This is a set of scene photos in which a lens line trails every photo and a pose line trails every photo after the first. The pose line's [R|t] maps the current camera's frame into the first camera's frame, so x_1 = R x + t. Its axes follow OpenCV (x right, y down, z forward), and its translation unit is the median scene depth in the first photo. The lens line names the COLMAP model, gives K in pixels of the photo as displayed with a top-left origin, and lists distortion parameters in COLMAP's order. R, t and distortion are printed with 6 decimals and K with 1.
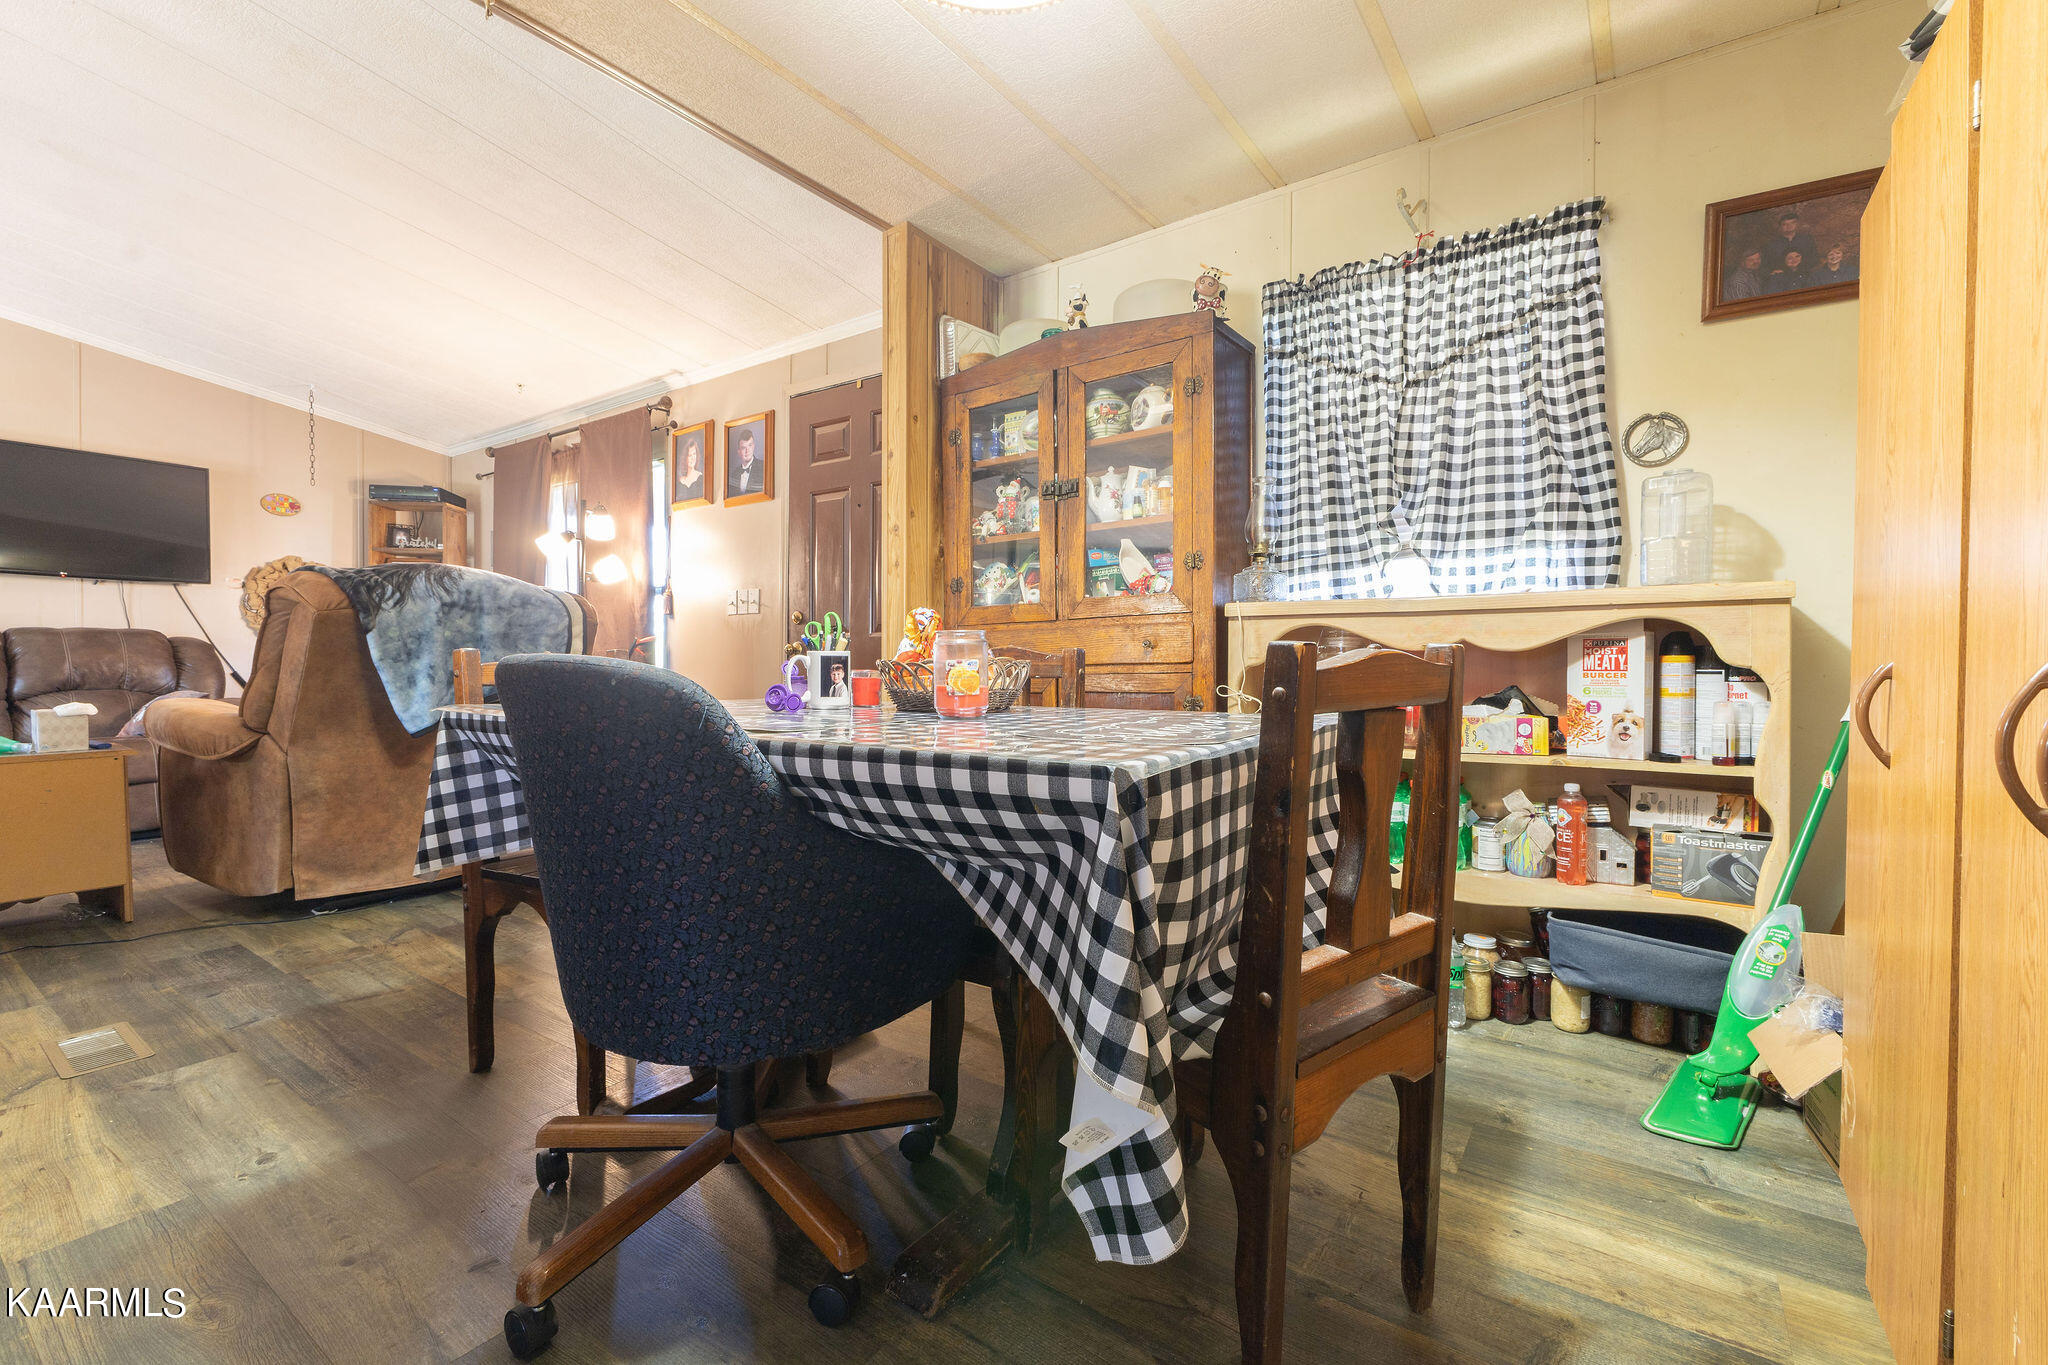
lens RADIAL K [[882.4, 0, 1024.6], [0, 882.4, 682.2], [0, 0, 1]] dist [0.002662, 0.000495]
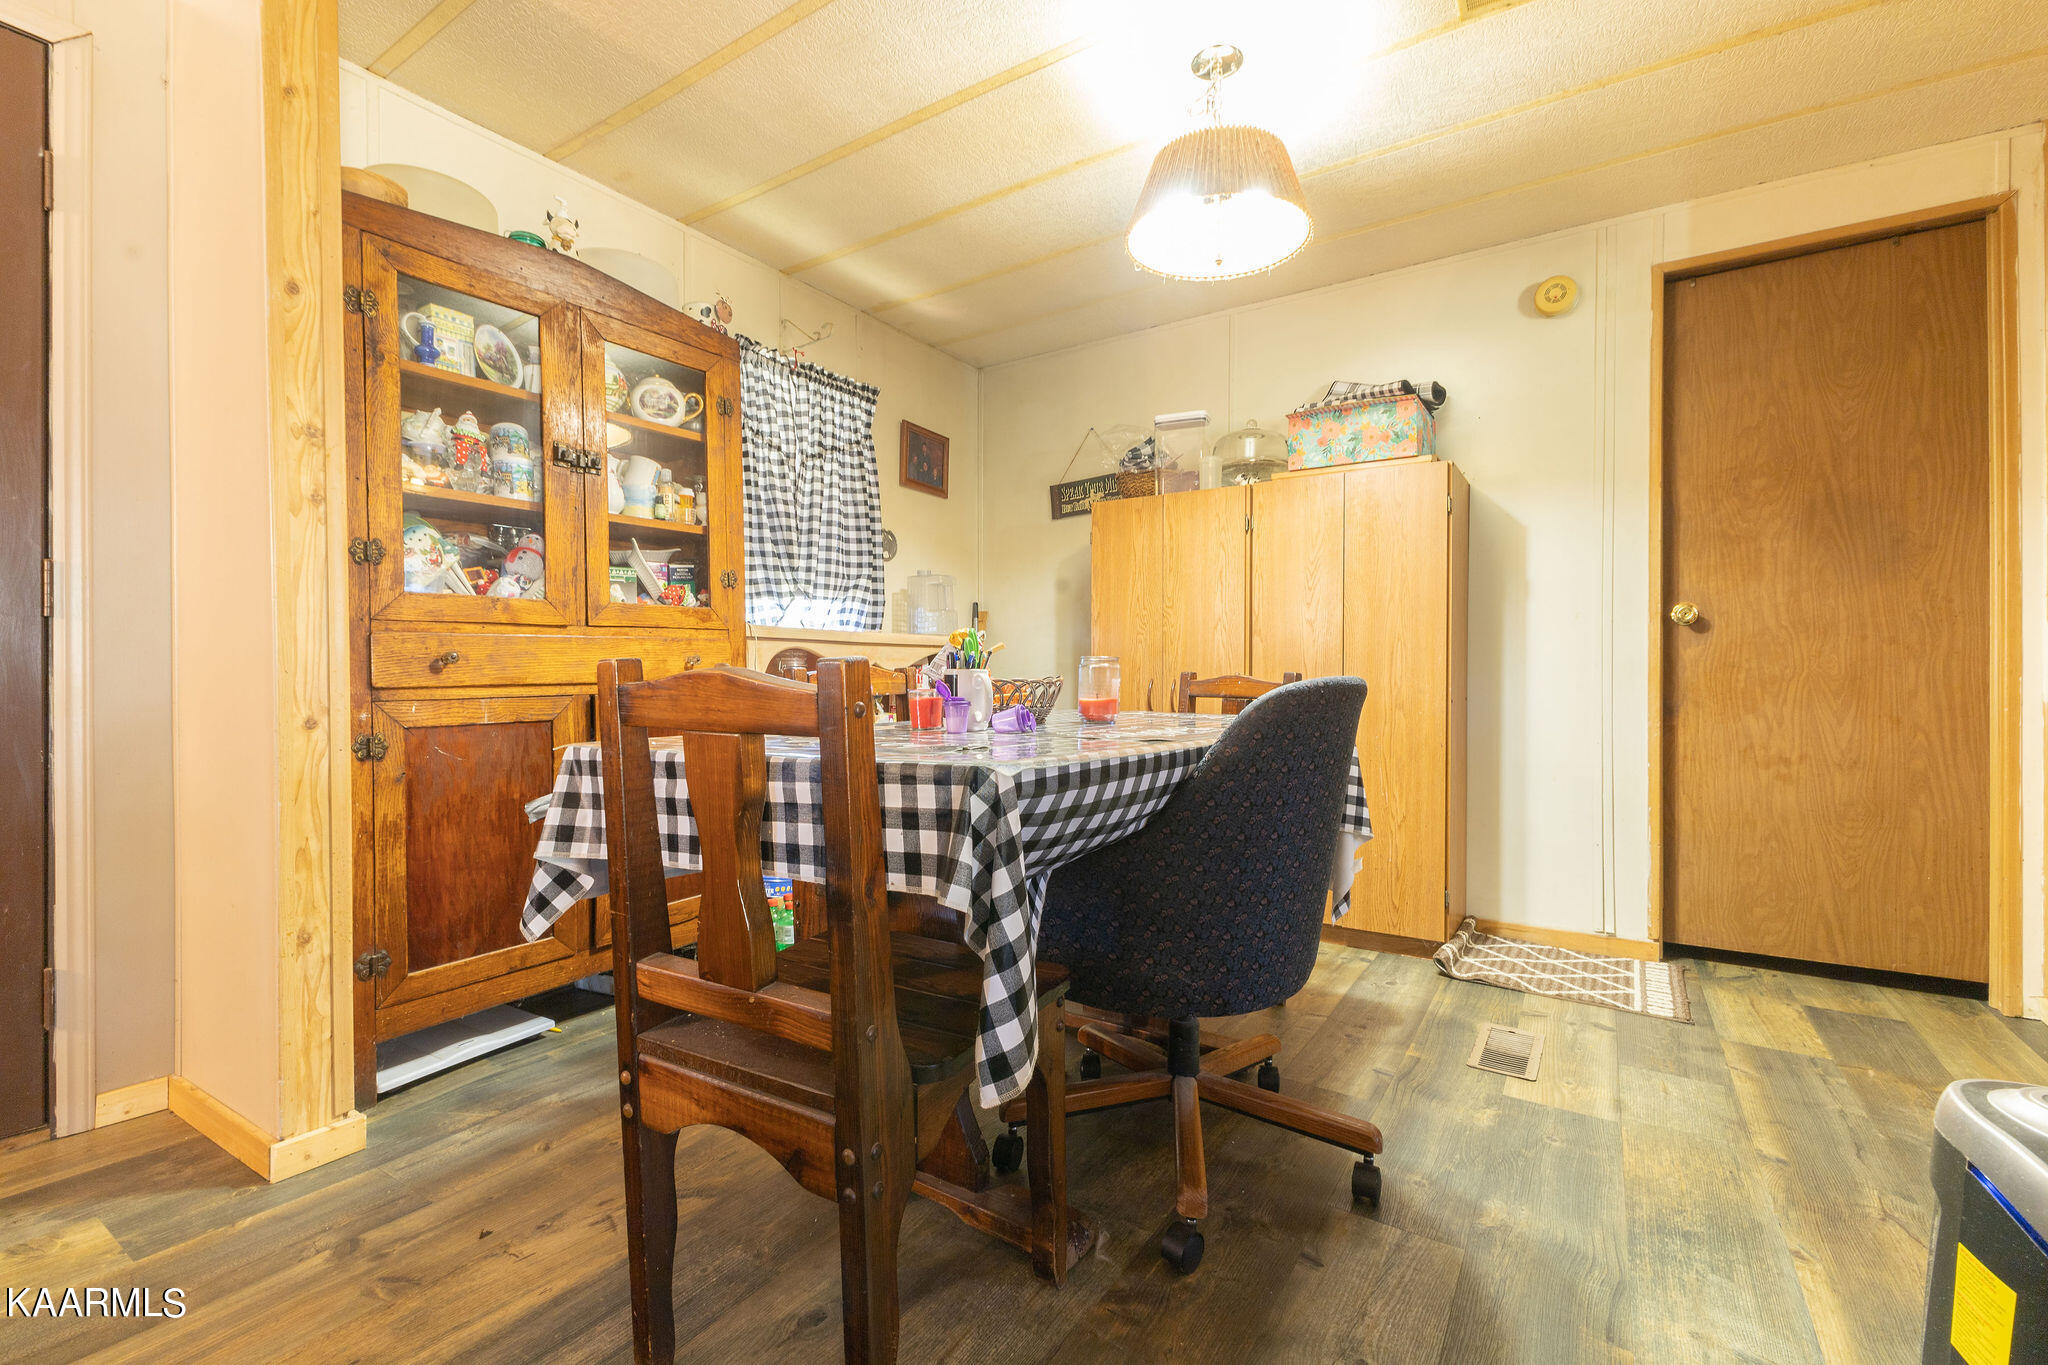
lens RADIAL K [[882.4, 0, 1029.3], [0, 882.4, 677.6], [0, 0, 1]] dist [0.002662, 0.000495]
pose [[-0.049960, -0.006446, 0.998730, -0.881069], [0.022618, 0.999715, 0.007584, -0.025926], [-0.998495, 0.022968, -0.049800, 0.743597]]
